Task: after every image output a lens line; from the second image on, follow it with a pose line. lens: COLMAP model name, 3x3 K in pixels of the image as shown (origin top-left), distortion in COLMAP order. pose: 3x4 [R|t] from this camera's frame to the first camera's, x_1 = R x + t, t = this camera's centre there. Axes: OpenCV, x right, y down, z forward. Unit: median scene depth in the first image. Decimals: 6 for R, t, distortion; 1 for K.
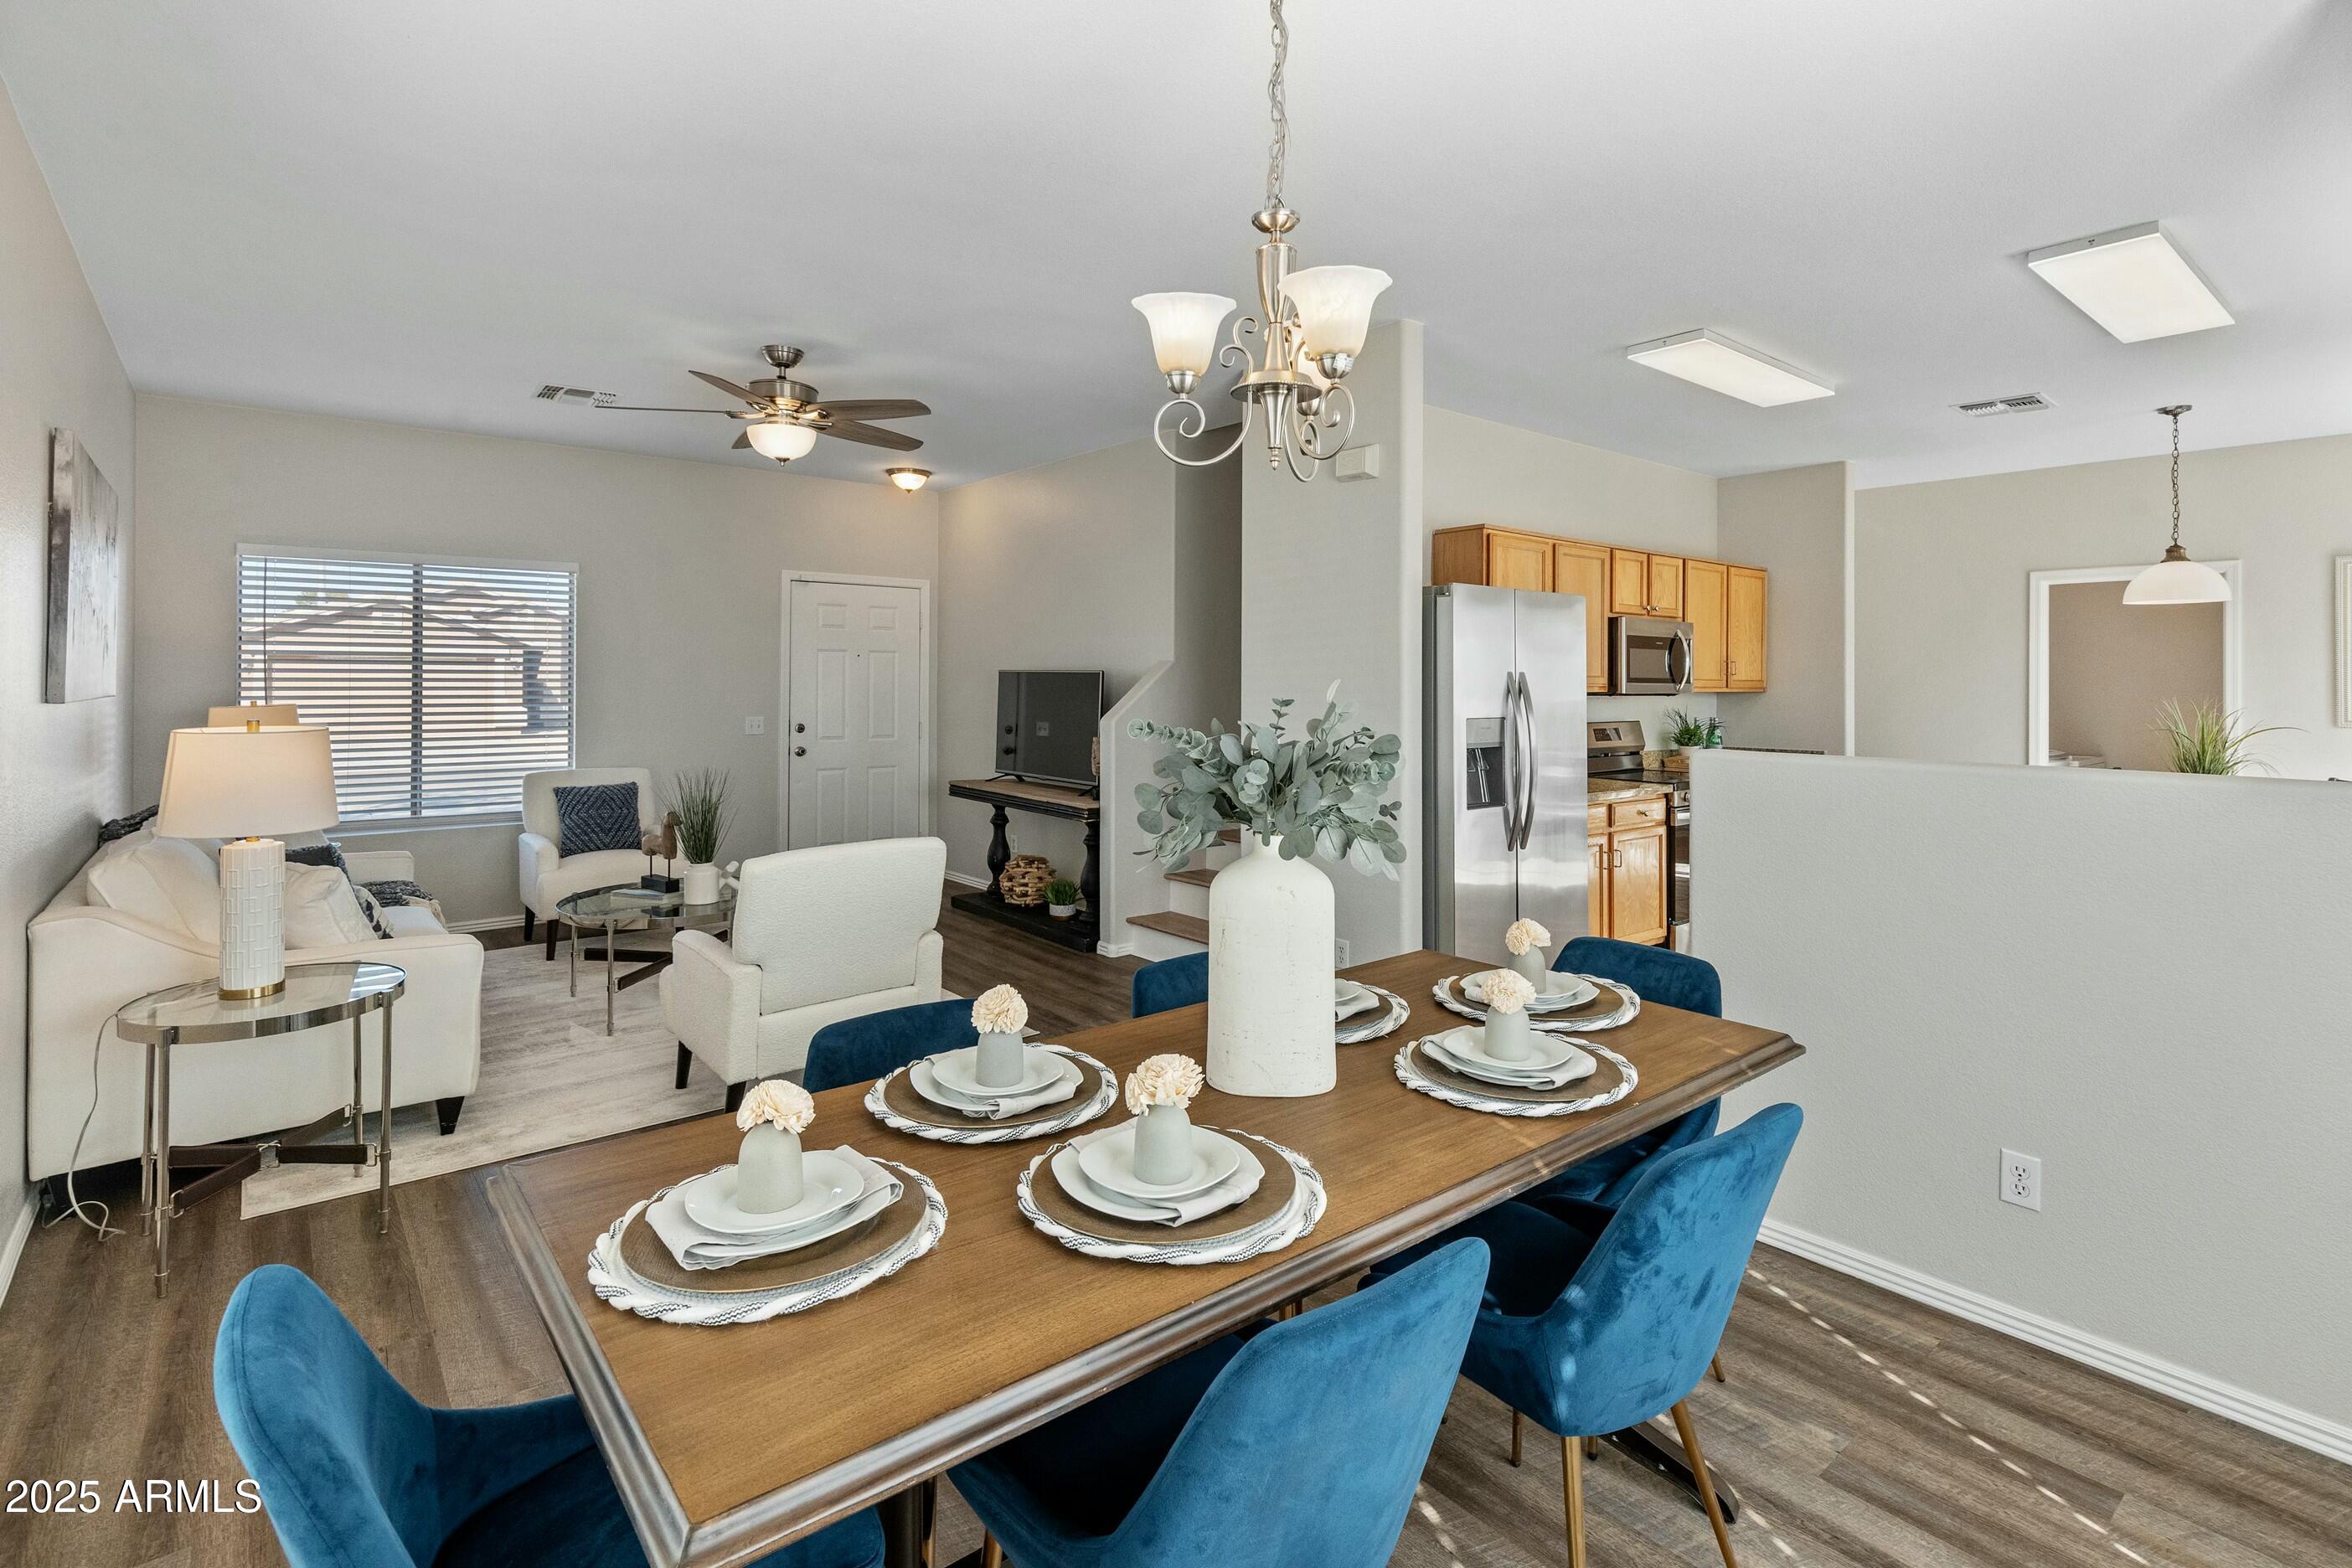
lens RADIAL K [[1097.9, 0, 1174.4], [0, 1097.9, 690.1], [0, 0, 1]] dist [0.000976, 0.000607]
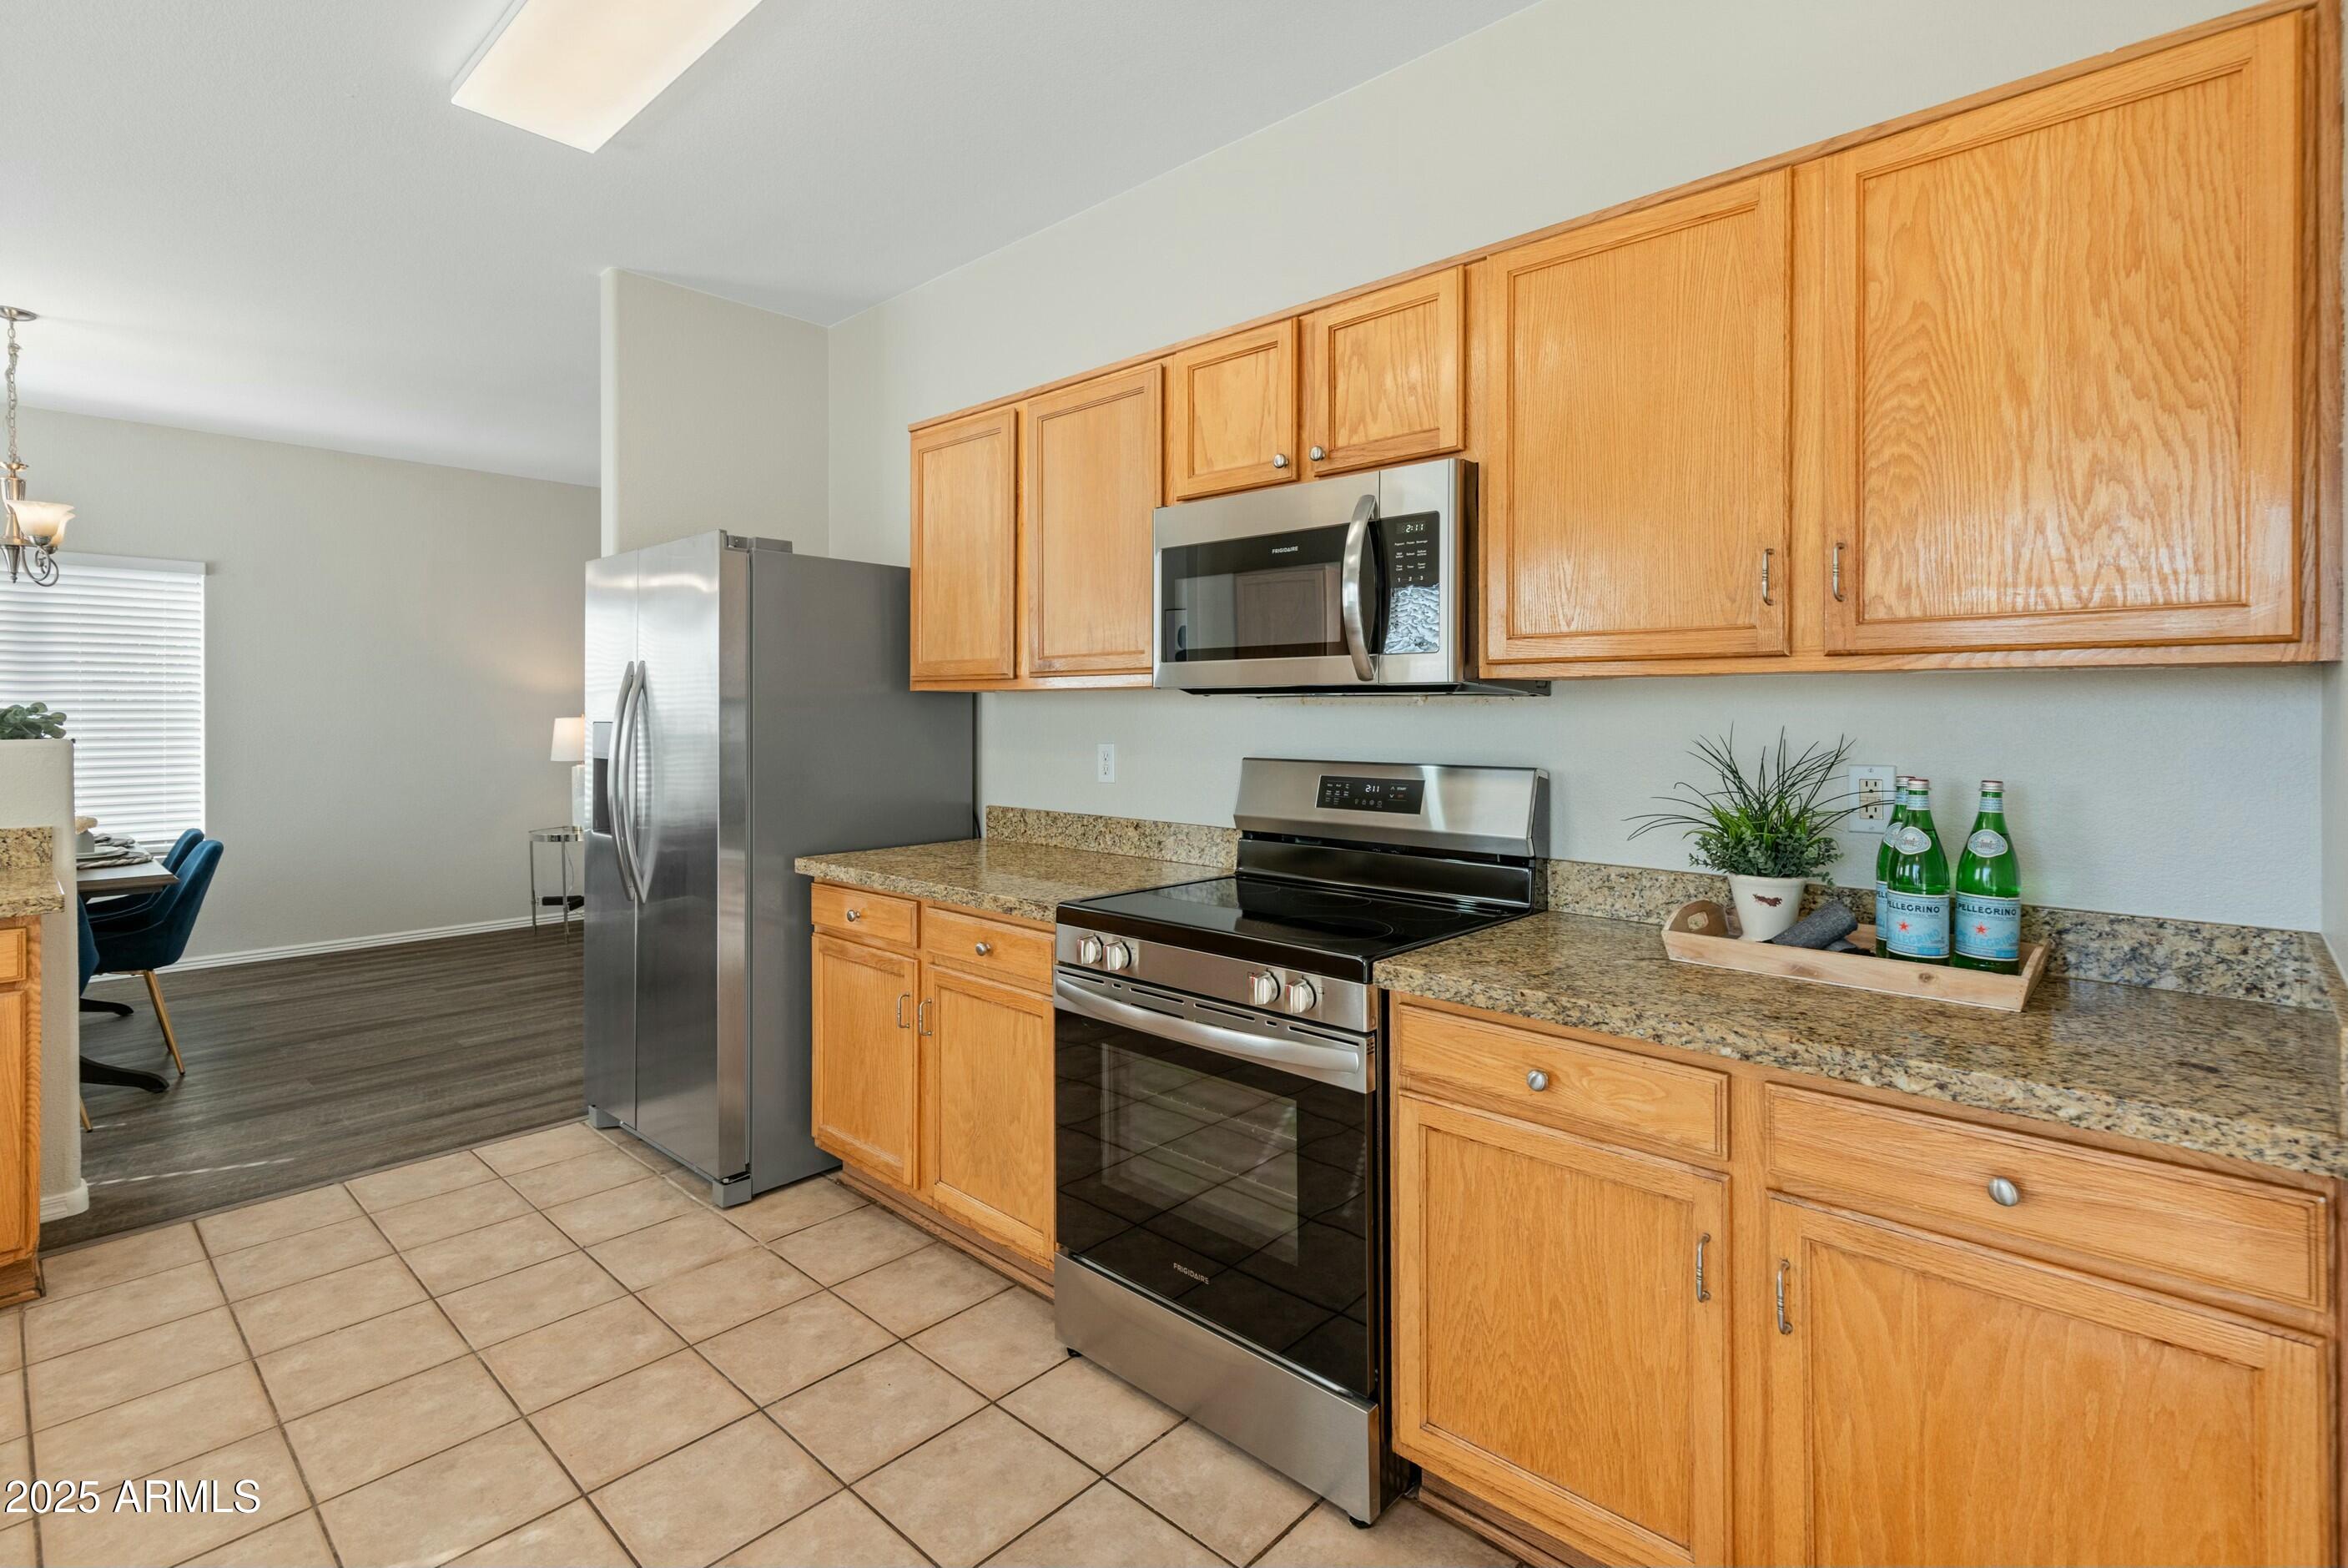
lens RADIAL K [[1093.0, 0, 1188.2], [0, 1093.0, 717.6], [0, 0, 1]] dist [0.004080, 0.000398]
pose [[0.156084, 0.000196, -0.987744, 0.793998], [-0.006376, 0.999979, -0.000809, 0.014153], [0.987723, 0.006425, 0.156082, 0.905893]]
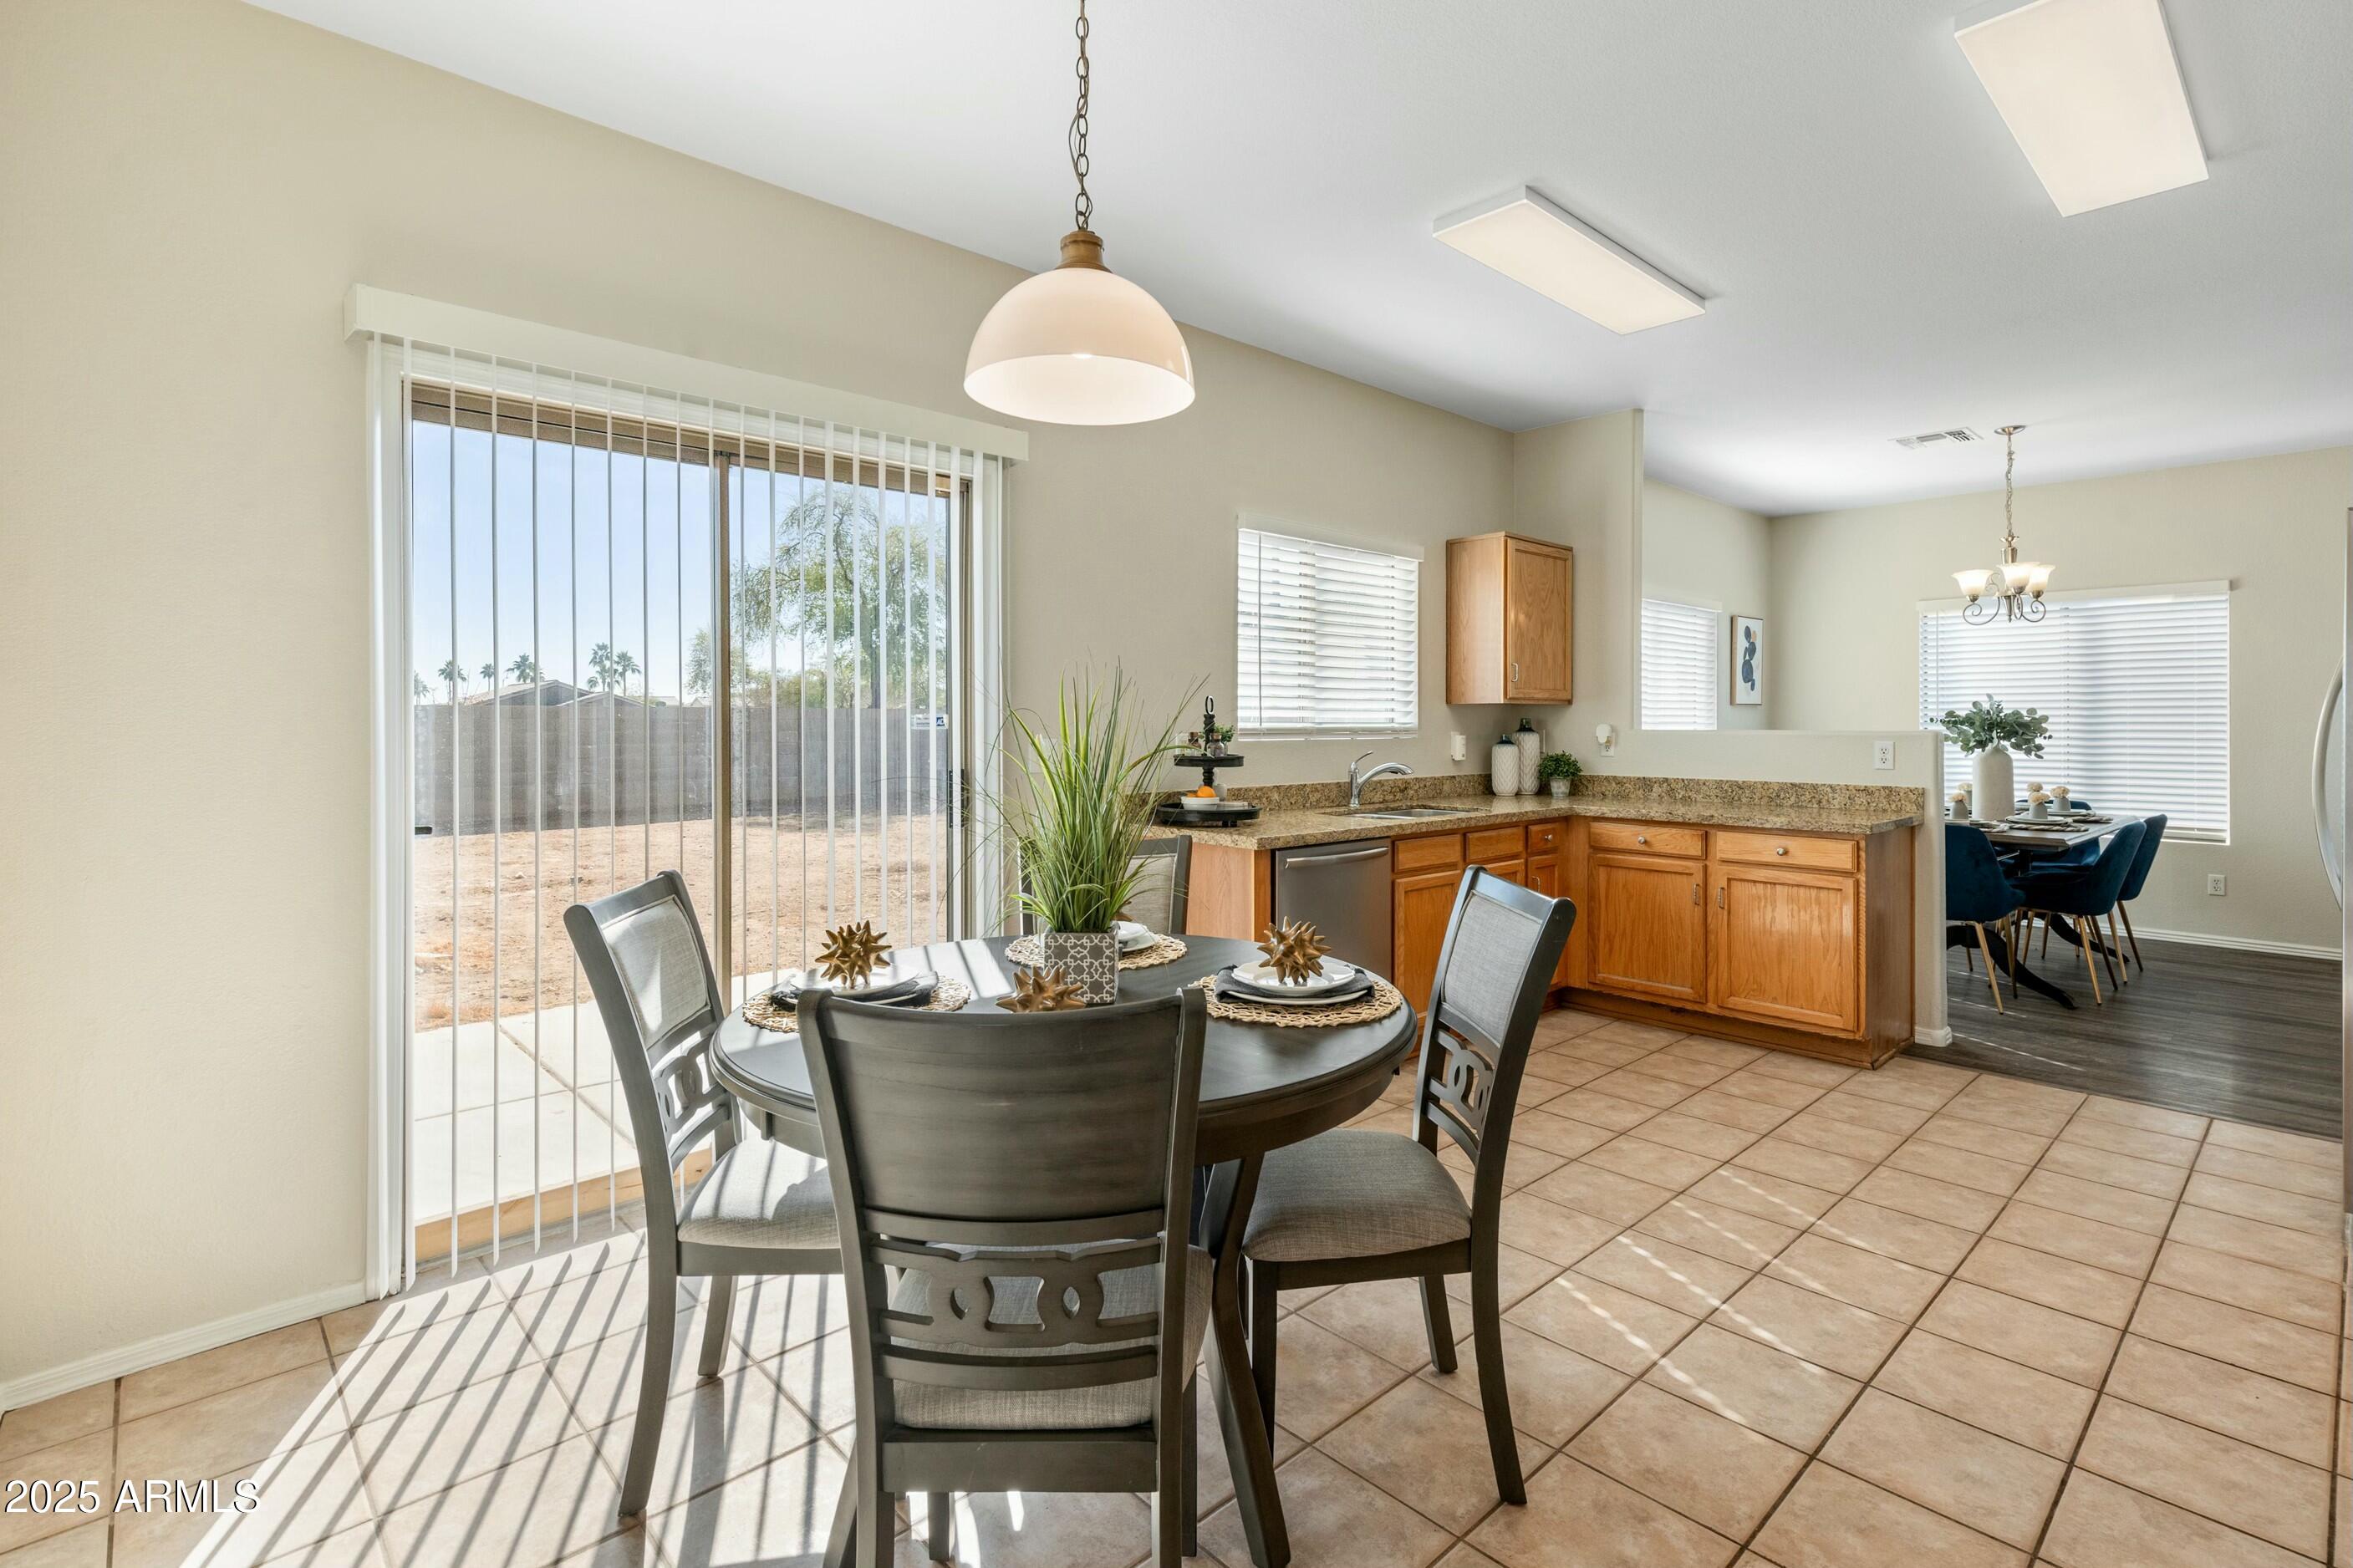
lens RADIAL K [[1095.2, 0, 1190.8], [0, 1095.2, 717.5], [0, 0, 1]] dist [0.004080, 0.000398]
pose [[-0.996913, -0.006481, -0.078242, 0.789485], [-0.006715, 0.999974, 0.002733, 0.019108], [0.078223, 0.003250, -0.996931, 1.186409]]
